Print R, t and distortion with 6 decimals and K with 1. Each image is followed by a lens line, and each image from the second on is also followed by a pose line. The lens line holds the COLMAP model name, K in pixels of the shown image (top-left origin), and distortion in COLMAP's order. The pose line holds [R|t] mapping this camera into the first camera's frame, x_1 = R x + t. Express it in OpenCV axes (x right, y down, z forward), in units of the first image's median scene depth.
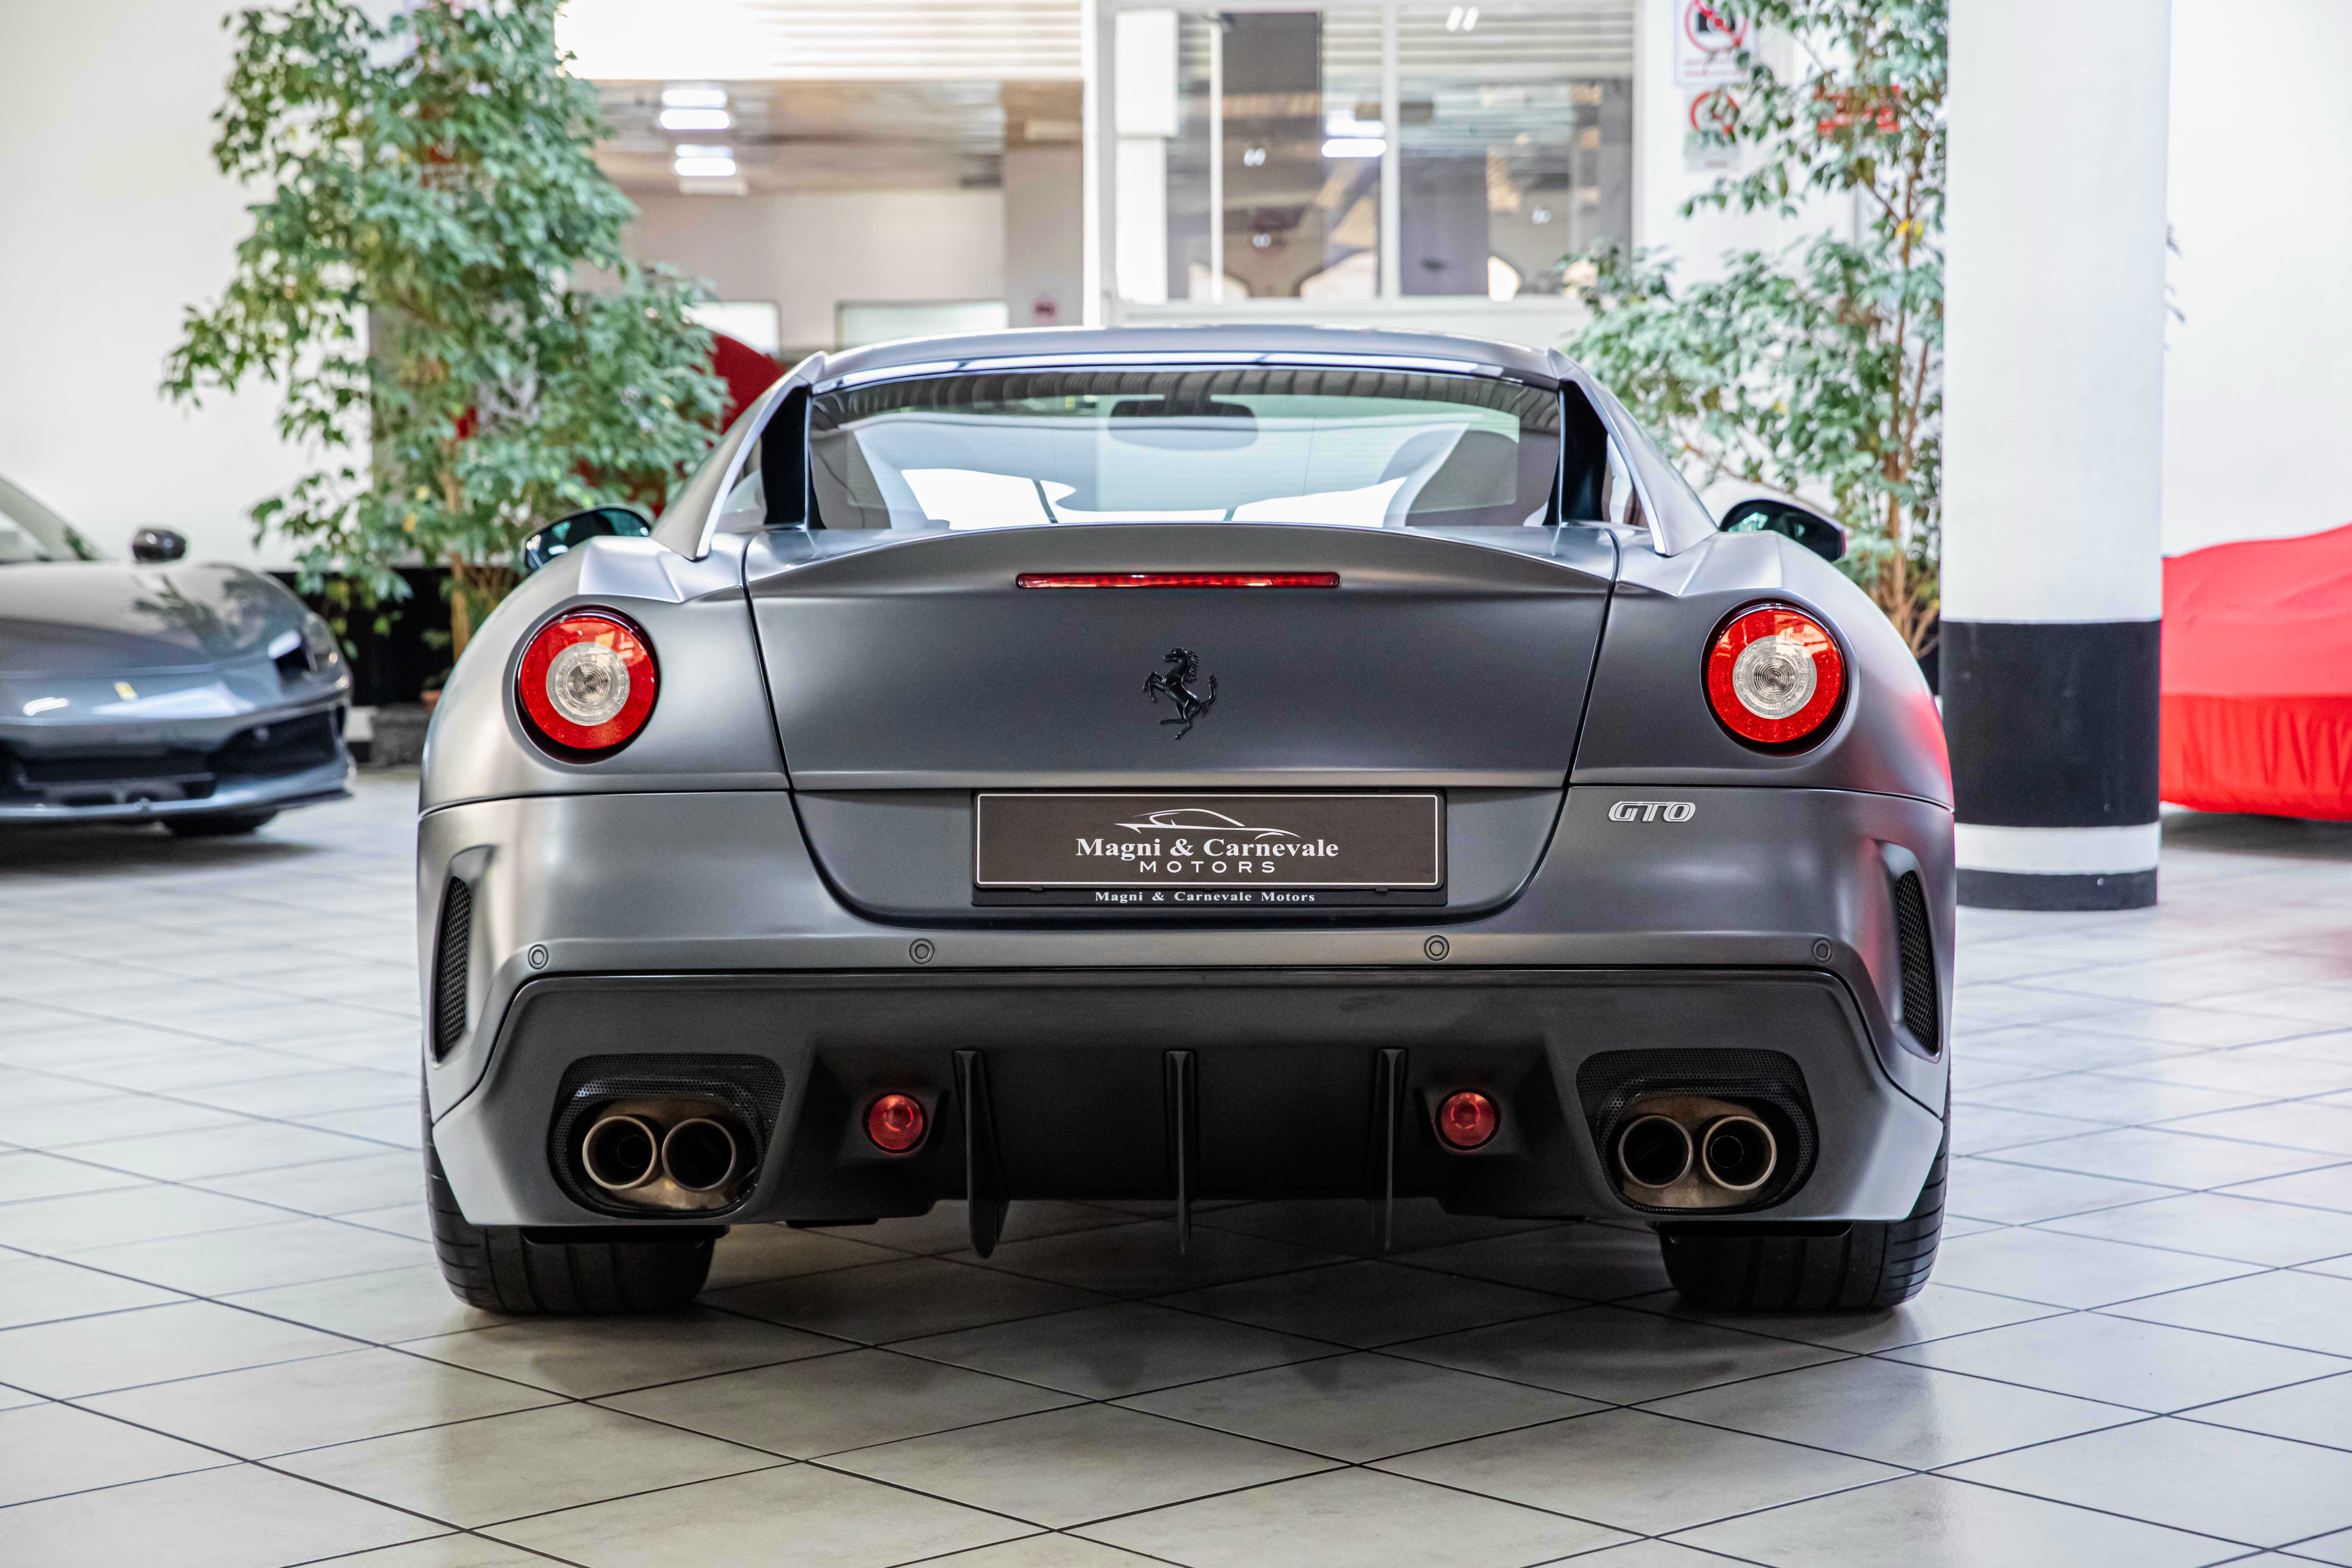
lens RADIAL K [[4600.4, 0, 1175.1], [0, 4600.4, 784.7], [0, 0, 1]] dist [0.032747, 0.000000]
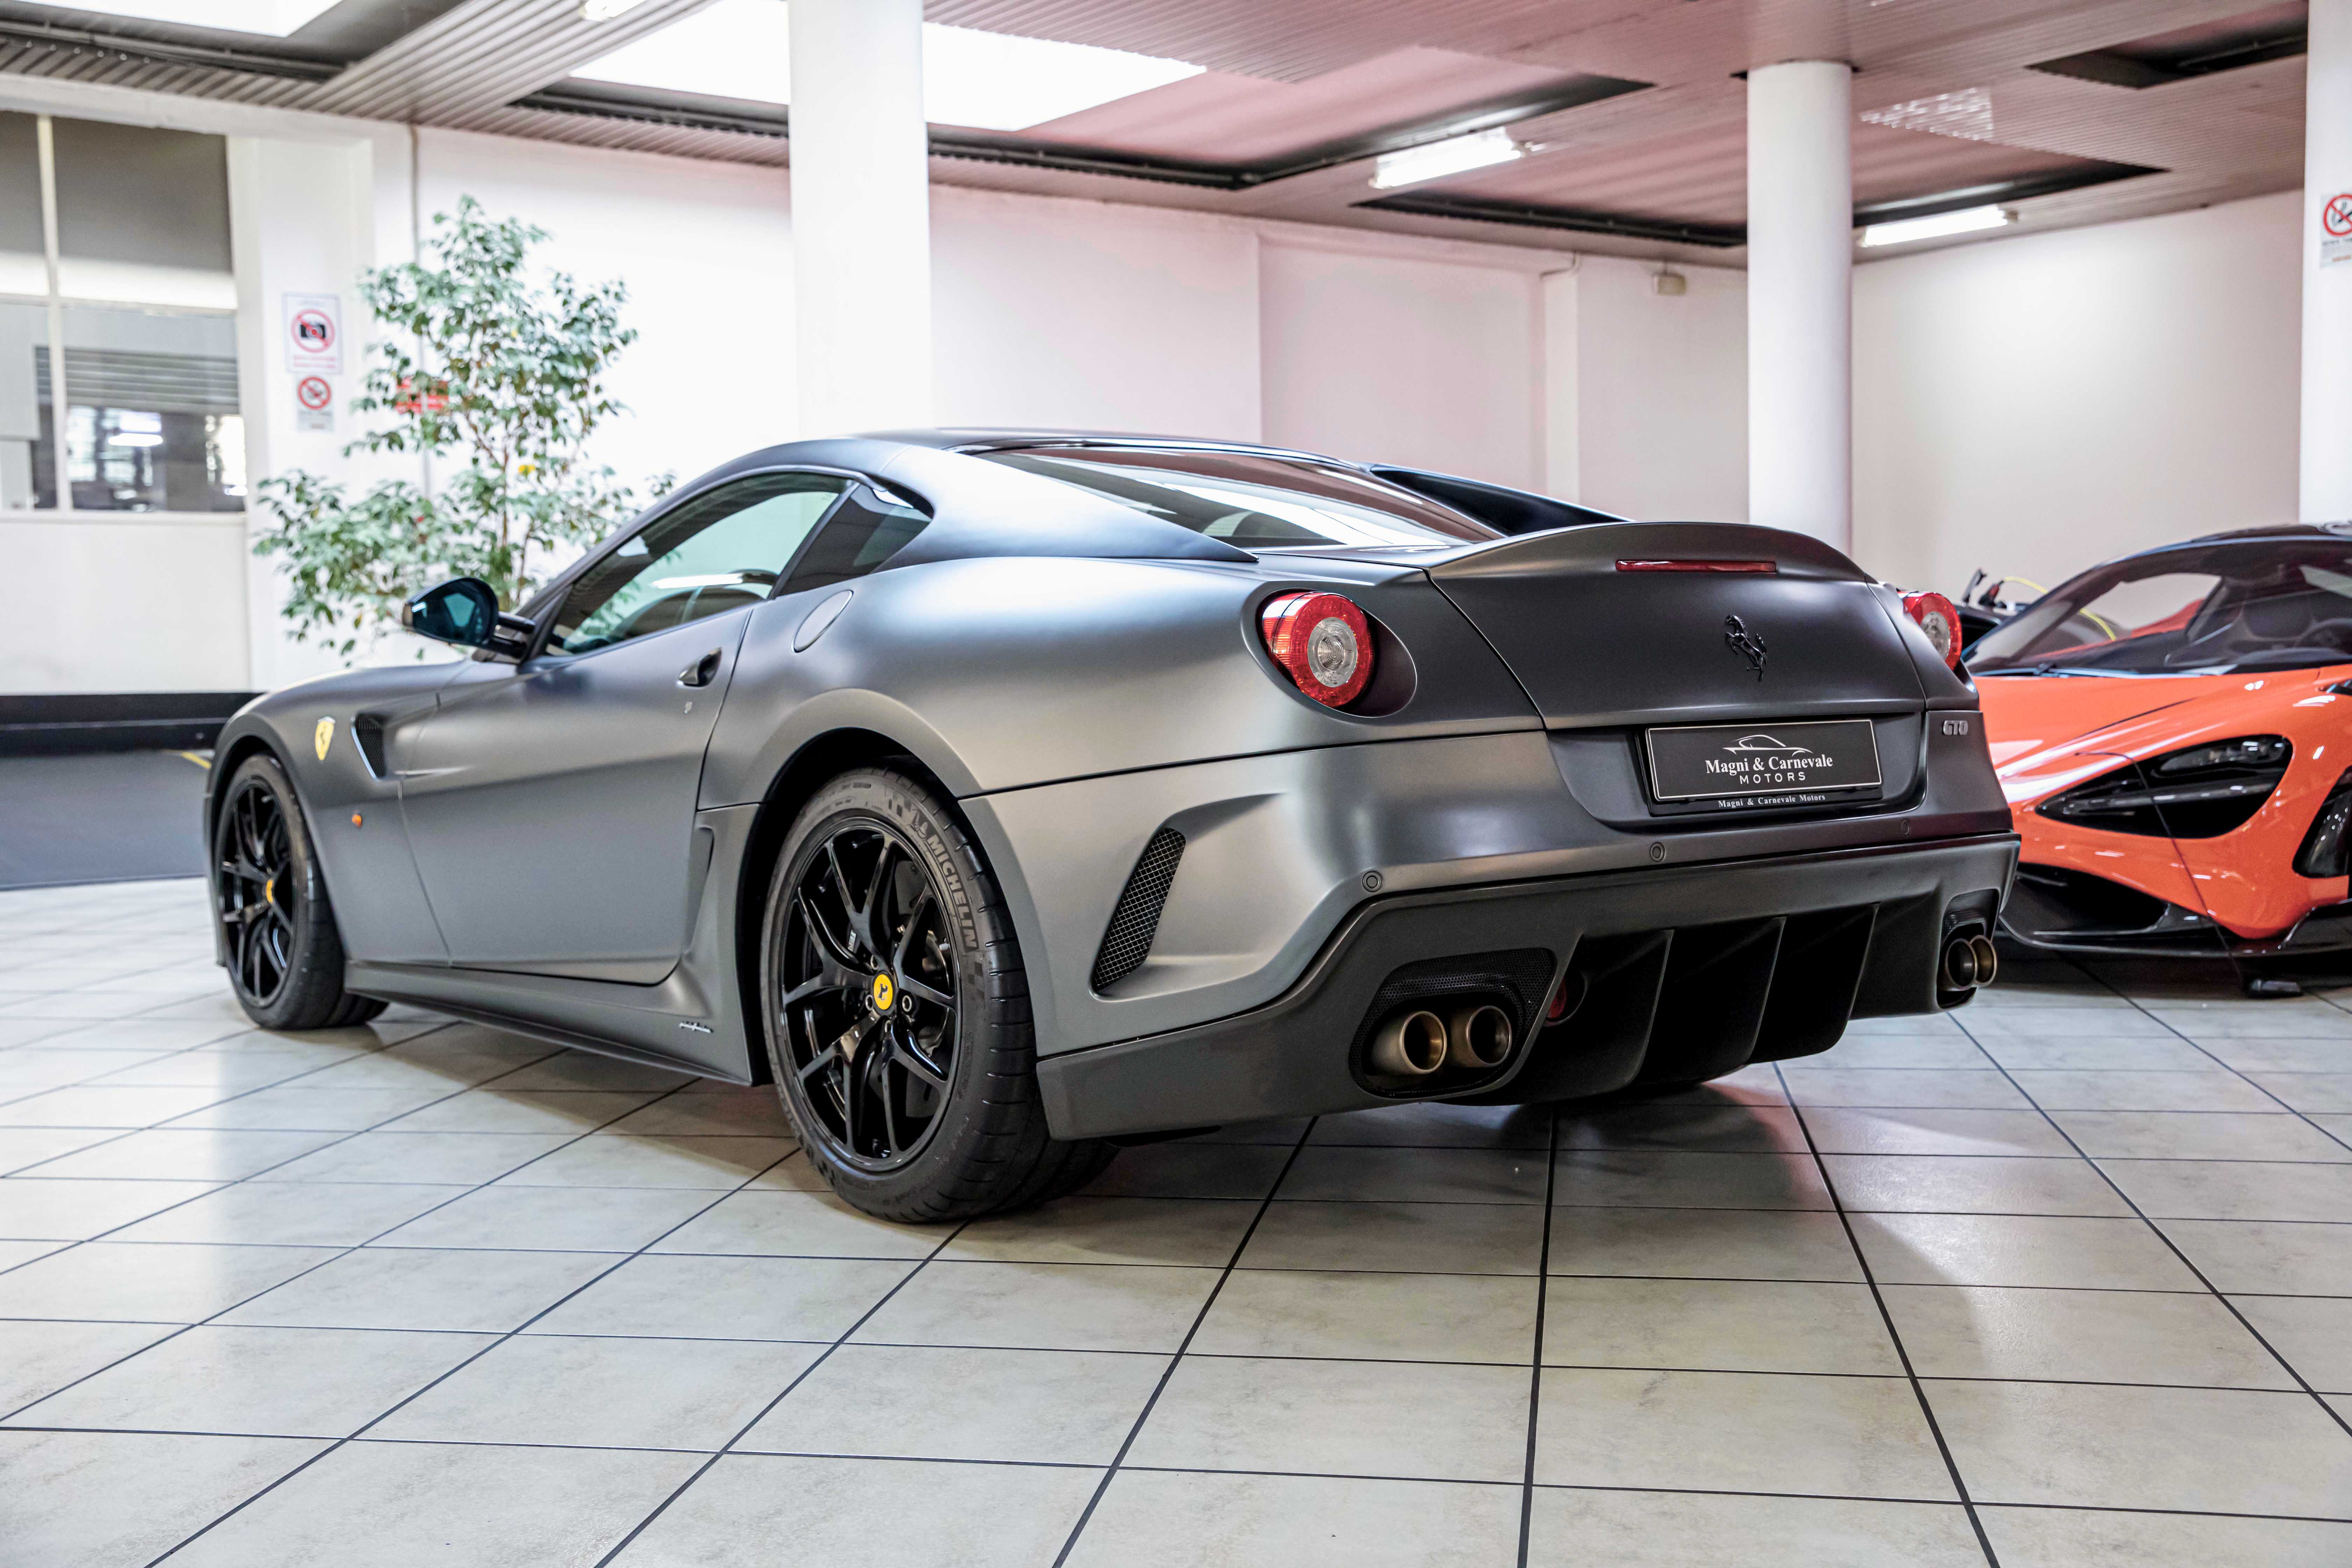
lens RADIAL K [[2579.5, 0, 1176.4], [0, 2579.5, 776.3], [0, 0, 1]] dist [-0.001804, 0.000000]
pose [[0.769411, -0.038383, 0.637600, -0.598868], [0.060102, 0.998115, -0.012442, 0.016329], [-0.635920, 0.047894, 0.770268, 0.536462]]
